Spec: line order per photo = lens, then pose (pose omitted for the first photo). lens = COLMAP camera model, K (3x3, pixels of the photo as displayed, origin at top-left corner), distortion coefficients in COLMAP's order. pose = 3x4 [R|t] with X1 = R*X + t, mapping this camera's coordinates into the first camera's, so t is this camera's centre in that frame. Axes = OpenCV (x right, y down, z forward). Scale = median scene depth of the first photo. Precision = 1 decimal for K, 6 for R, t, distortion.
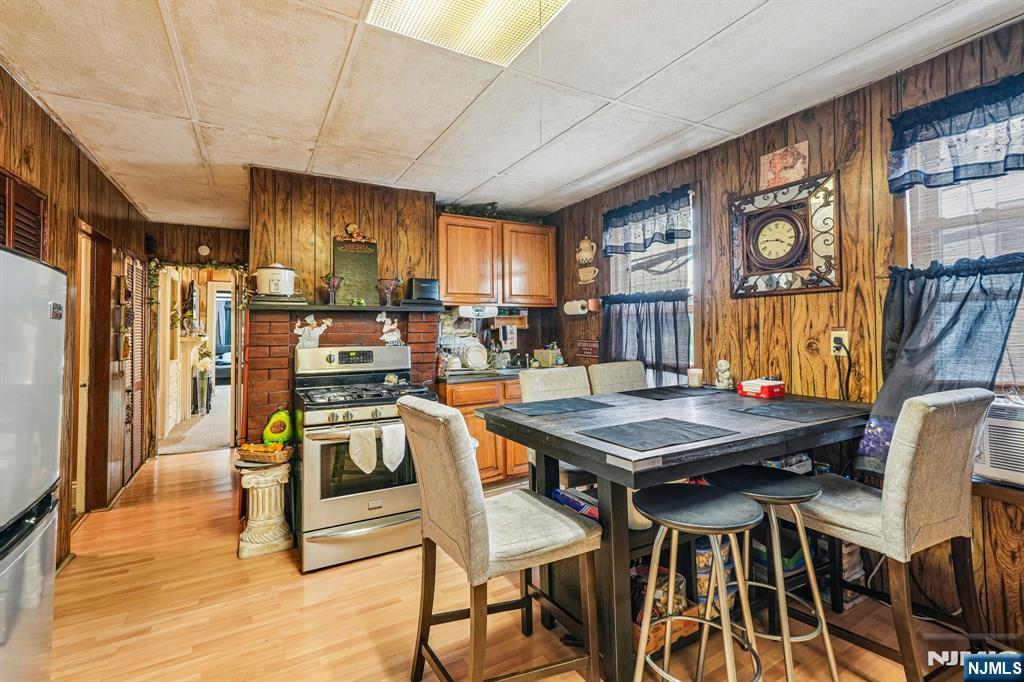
lens RADIAL K [[460.9, 0, 523.1], [0, 460.9, 318.5], [0, 0, 1]] dist [-0.002319, 0.003570]
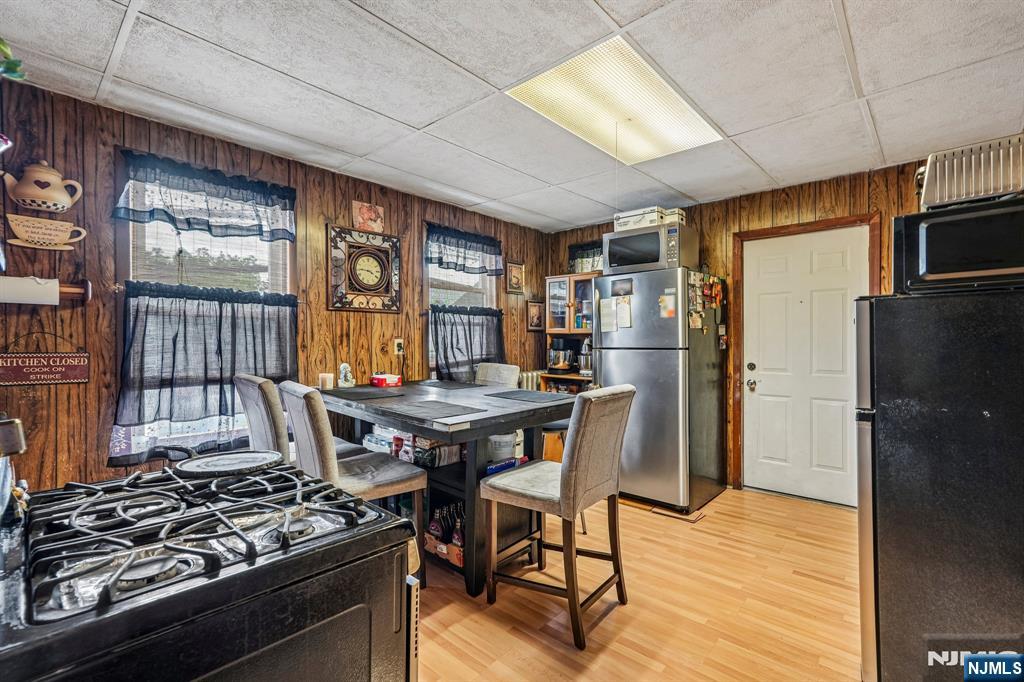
lens RADIAL K [[460.9, 0, 501.0], [0, 460.9, 345.2], [0, 0, 1]] dist [-0.002319, 0.003570]
pose [[-0.295164, 0.007981, 0.955413, -0.690567], [-0.015305, 0.999797, -0.013080, 0.047238], [-0.955324, -0.018483, -0.294982, 0.839744]]
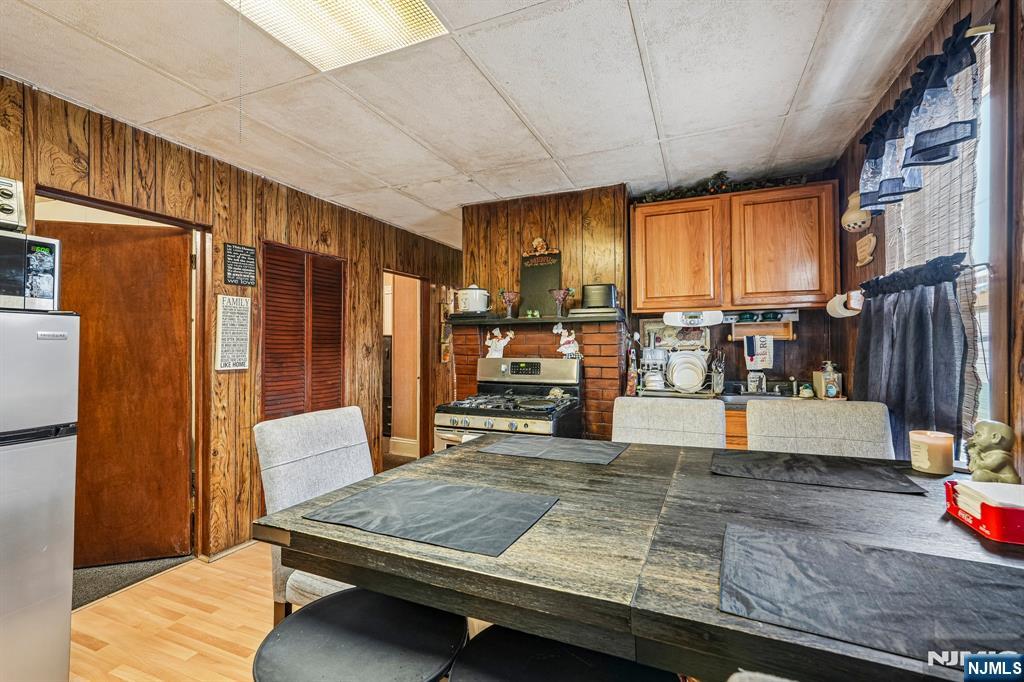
lens RADIAL K [[460.9, 0, 513.5], [0, 460.9, 337.4], [0, 0, 1]] dist [-0.002319, 0.003570]
pose [[0.596182, -0.002963, -0.802844, 0.449828], [0.021128, 0.999705, 0.011999, 0.001902], [0.802572, -0.024116, 0.596068, 0.368278]]
